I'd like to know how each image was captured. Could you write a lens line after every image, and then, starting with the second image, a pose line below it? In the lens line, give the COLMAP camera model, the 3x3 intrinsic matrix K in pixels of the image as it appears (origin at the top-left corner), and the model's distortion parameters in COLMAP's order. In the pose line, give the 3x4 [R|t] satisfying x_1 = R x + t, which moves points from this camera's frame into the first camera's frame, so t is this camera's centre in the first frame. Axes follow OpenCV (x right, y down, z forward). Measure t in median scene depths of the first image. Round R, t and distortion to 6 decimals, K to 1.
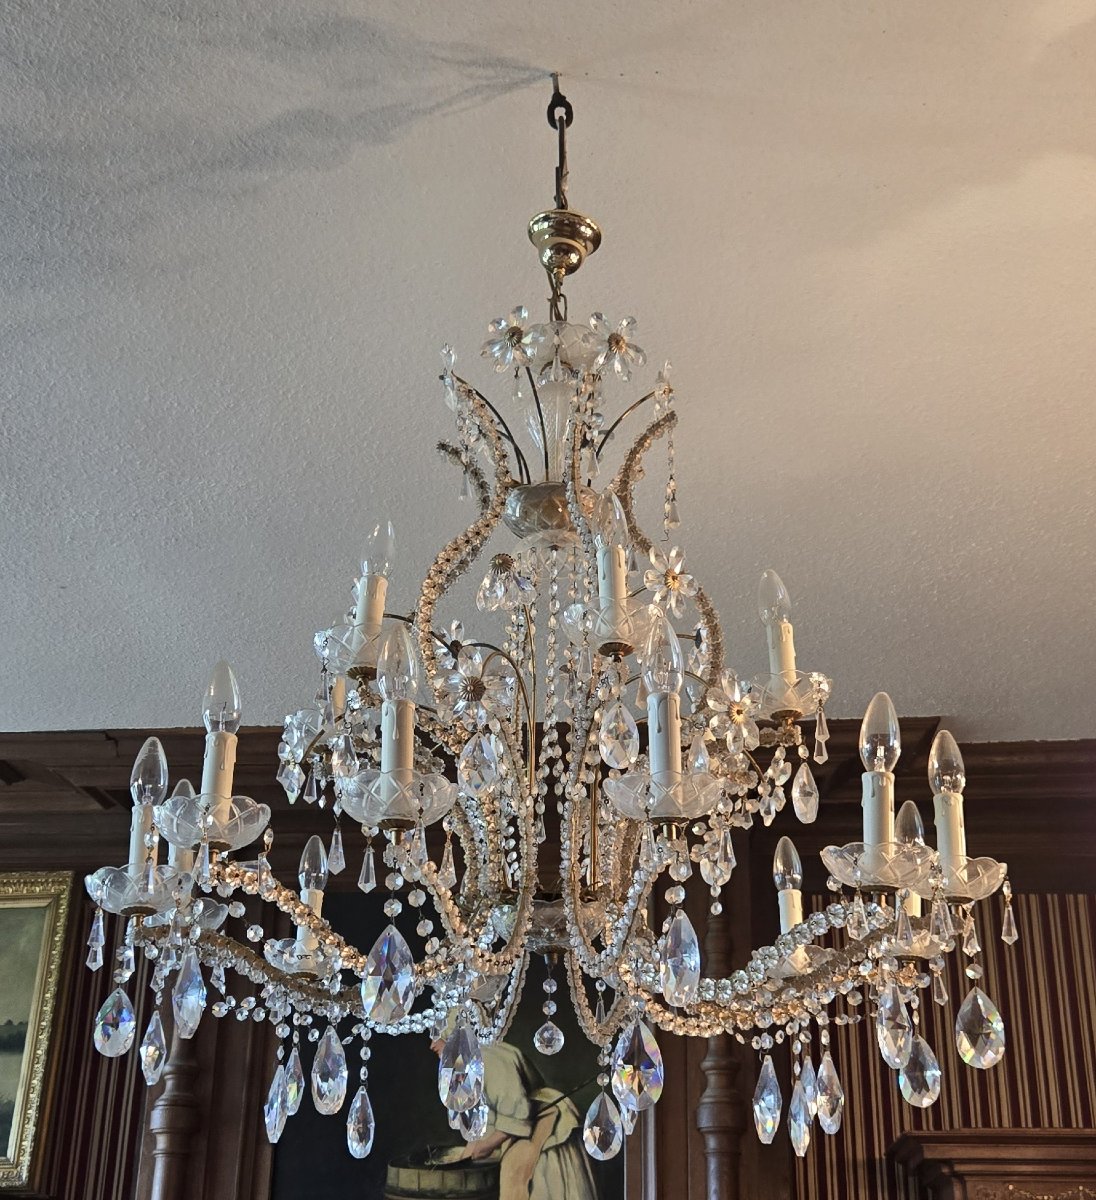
lens RADIAL K [[1650.0, 0, 591.9], [0, 1650.0, 706.2], [0, 0, 1]] dist [0.084322, -0.088312]
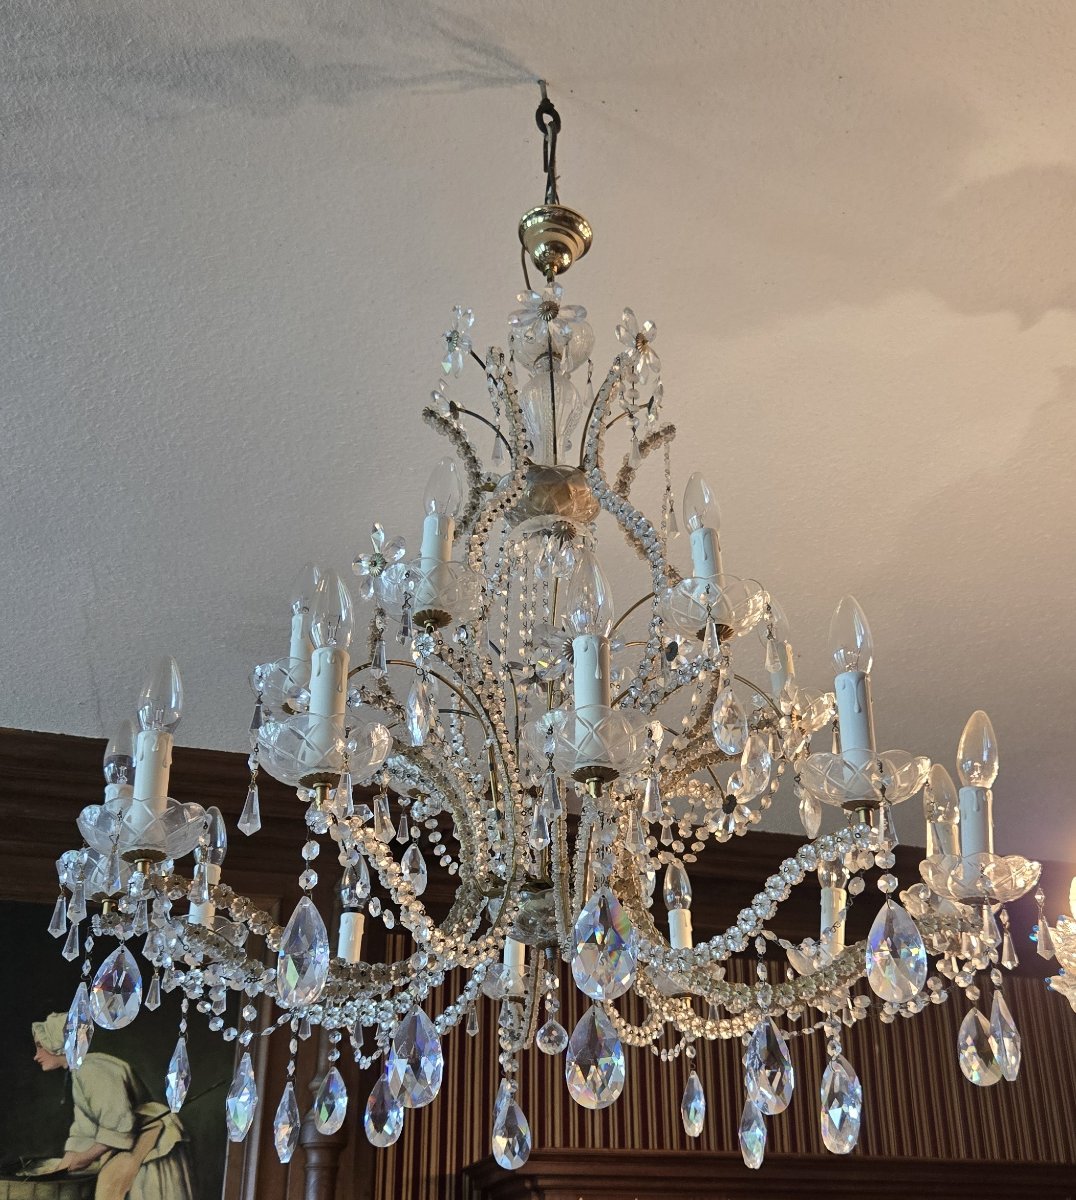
lens RADIAL K [[1373.1, 0, 597.8], [0, 1373.1, 758.5], [0, 0, 1]] dist [0.073314, -0.070550]
pose [[0.924125, 0.125857, 0.360766, -0.227063], [-0.115854, 0.992041, -0.049318, 0.059032], [-0.364102, 0.003780, 0.931351, 0.194741]]
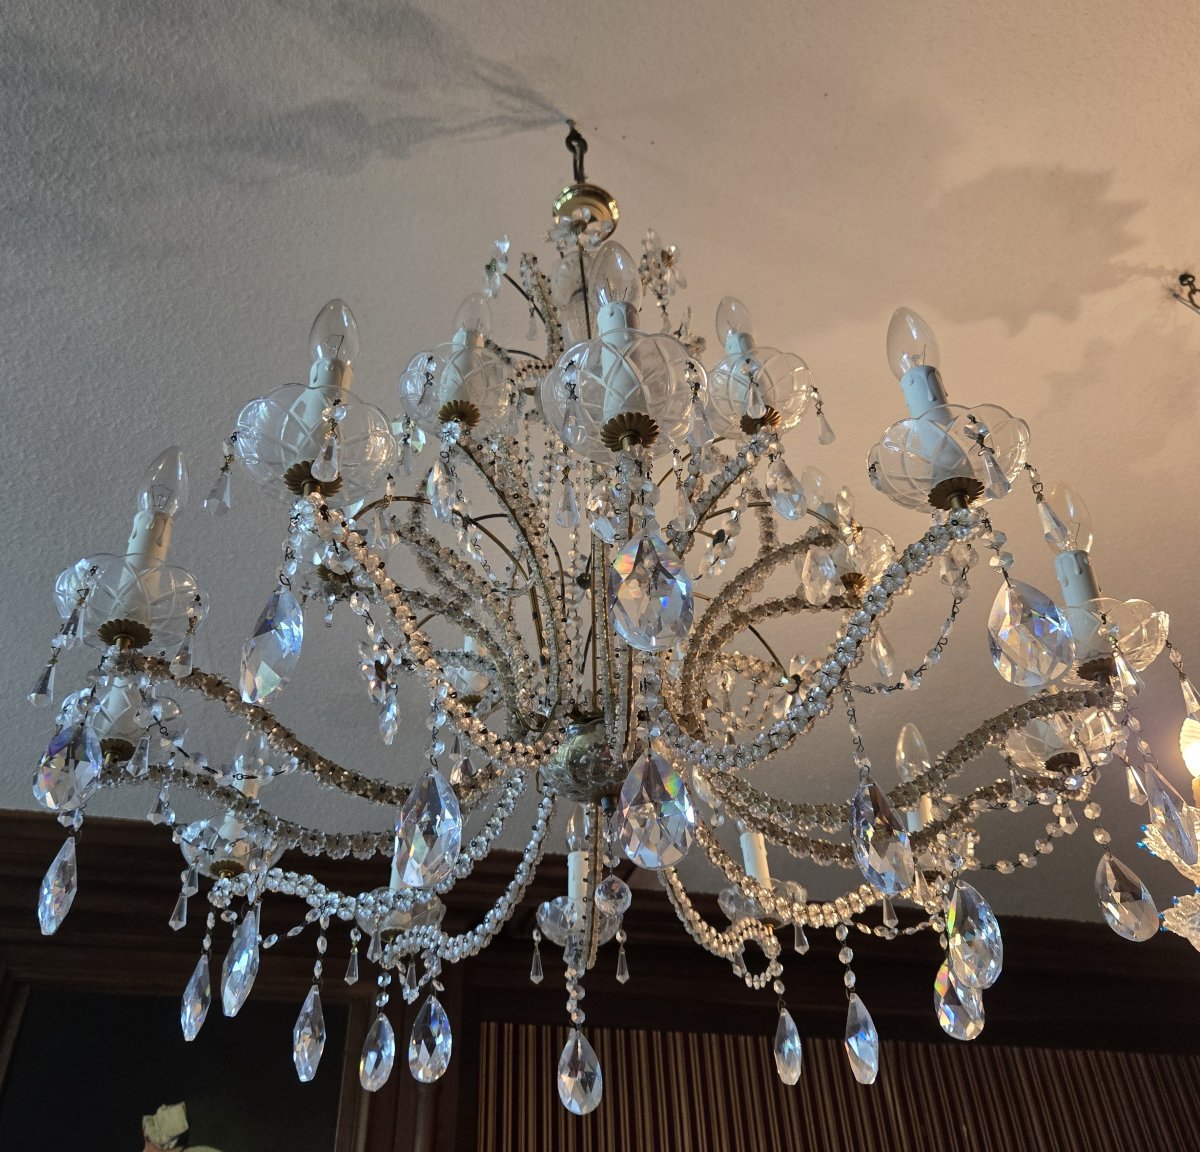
lens RADIAL K [[1114.4, 0, 600.0], [0, 1114.4, 576.0], [0, 0, 1]] dist [0.075965, -0.093044]
pose [[0.950510, 0.163784, 0.264017, -0.149770], [-0.068513, 0.939343, -0.336065, 0.177798], [-0.303045, 0.301345, 0.904077, 0.346190]]
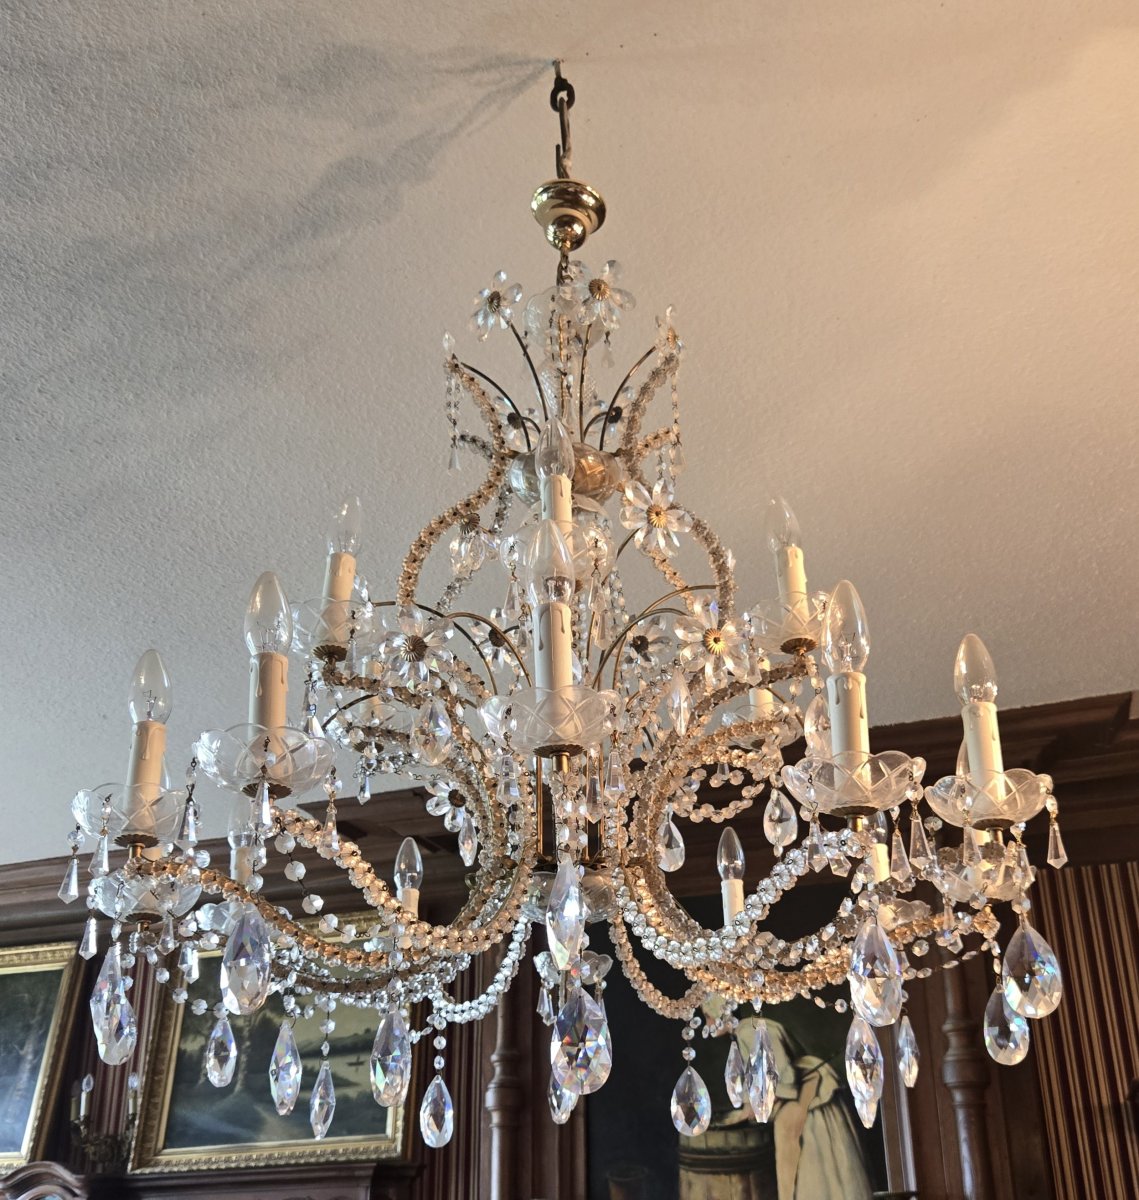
lens RADIAL K [[1269.4, 0, 611.1], [0, 1269.4, 780.0], [0, 0, 1]] dist [0.057302, -0.041828]
pose [[0.967756, -0.109384, -0.226901, 0.129241], [0.111929, 0.993715, -0.001661, 0.052521], [0.225657, -0.023789, 0.973916, 0.225949]]
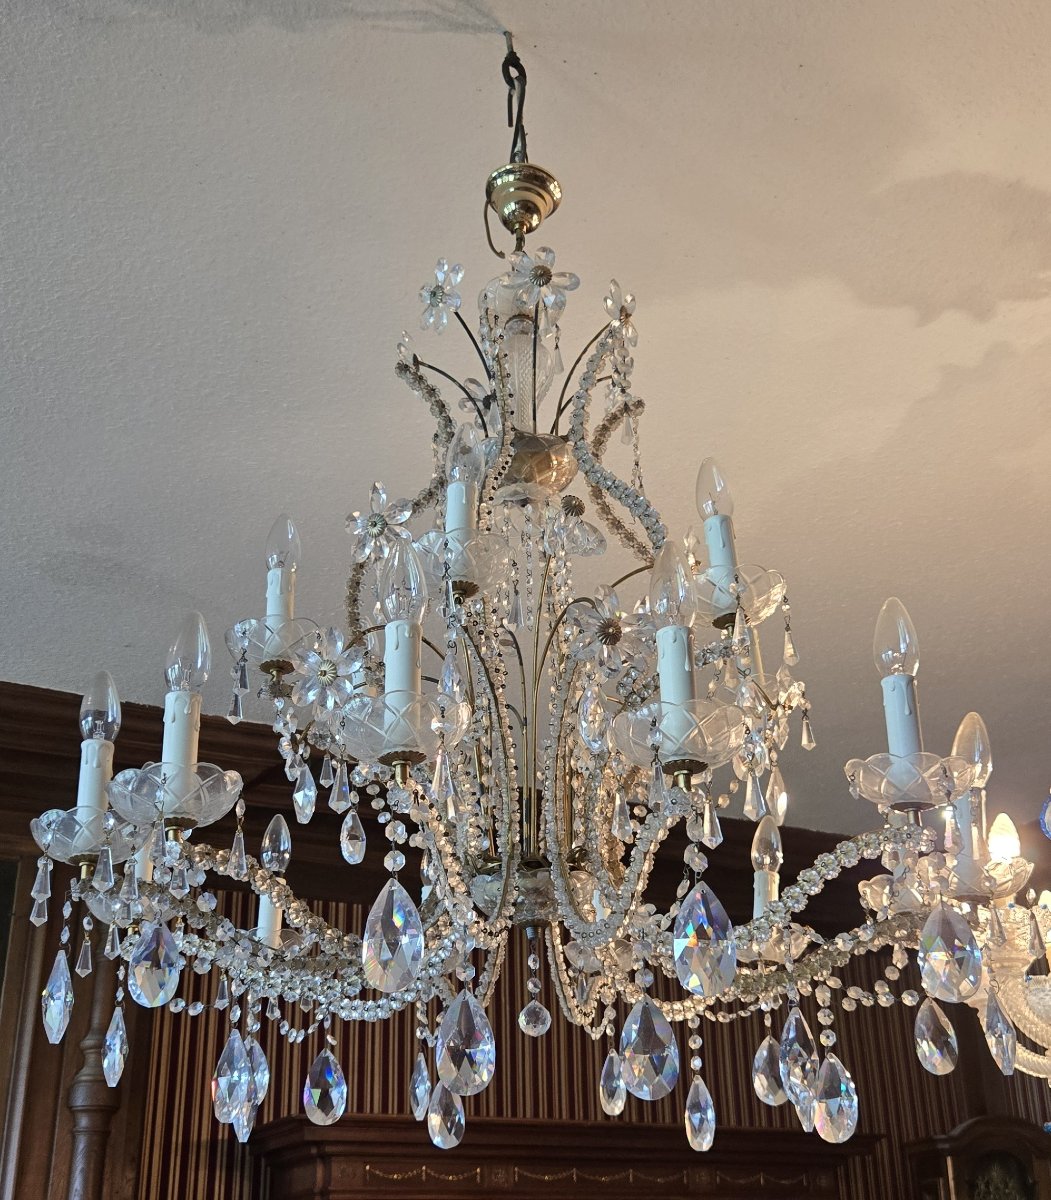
lens RADIAL K [[1416.4, 0, 531.4], [0, 1416.4, 711.6], [0, 0, 1]] dist [0.072206, -0.069299]
pose [[0.852264, 0.172425, 0.493878, -0.335504], [-0.161366, 0.984730, -0.065330, 0.062594], [-0.497600, -0.024017, 0.867074, 0.235515]]
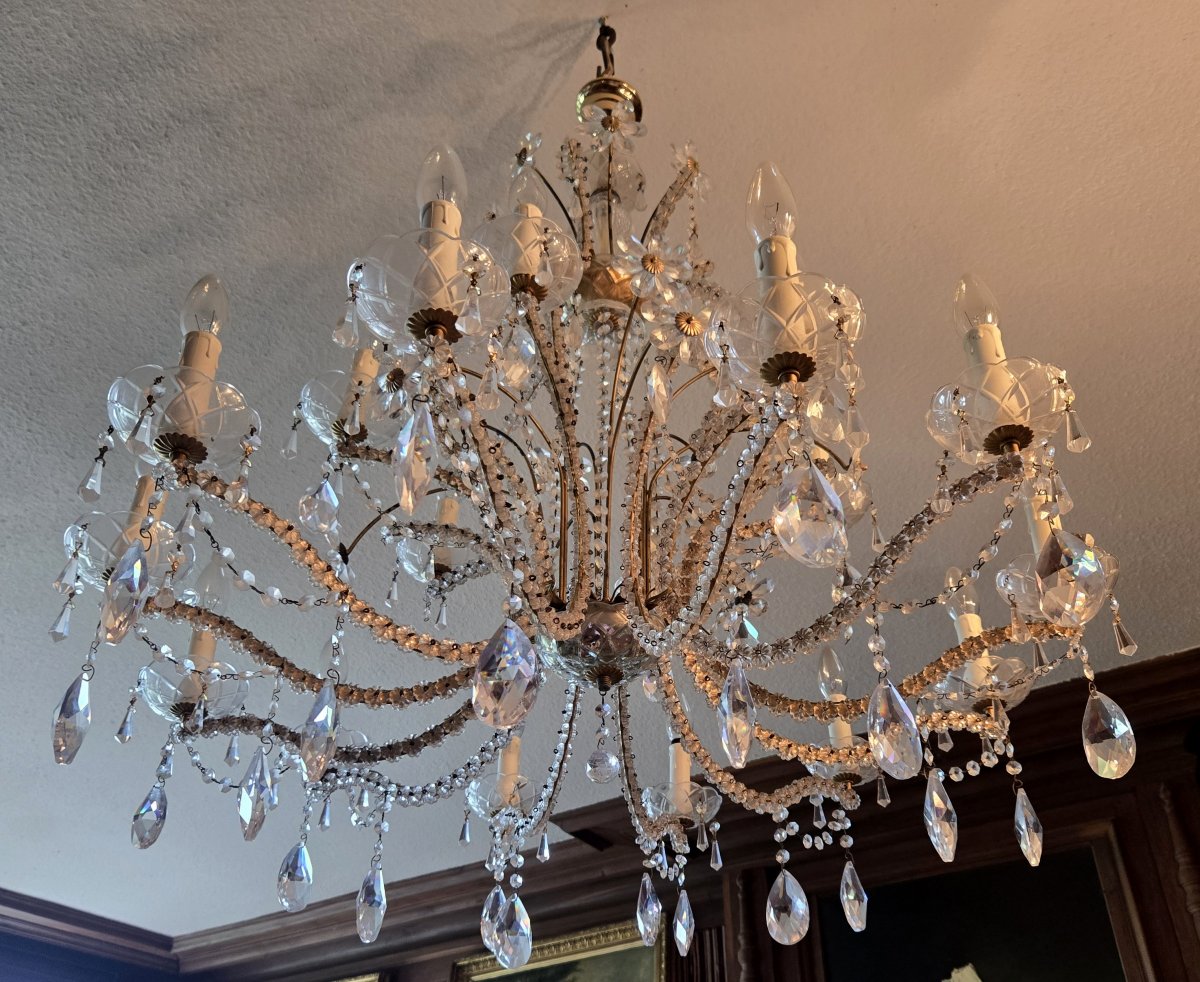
lens RADIAL K [[1099.8, 0, 645.9], [0, 1099.8, 615.8], [0, 0, 1]] dist [0.007083, 0.005971]
pose [[0.884634, -0.270120, -0.380076, 0.173602], [0.183281, 0.950940, -0.249242, 0.203315], [0.428754, 0.150827, 0.890742, 0.362559]]
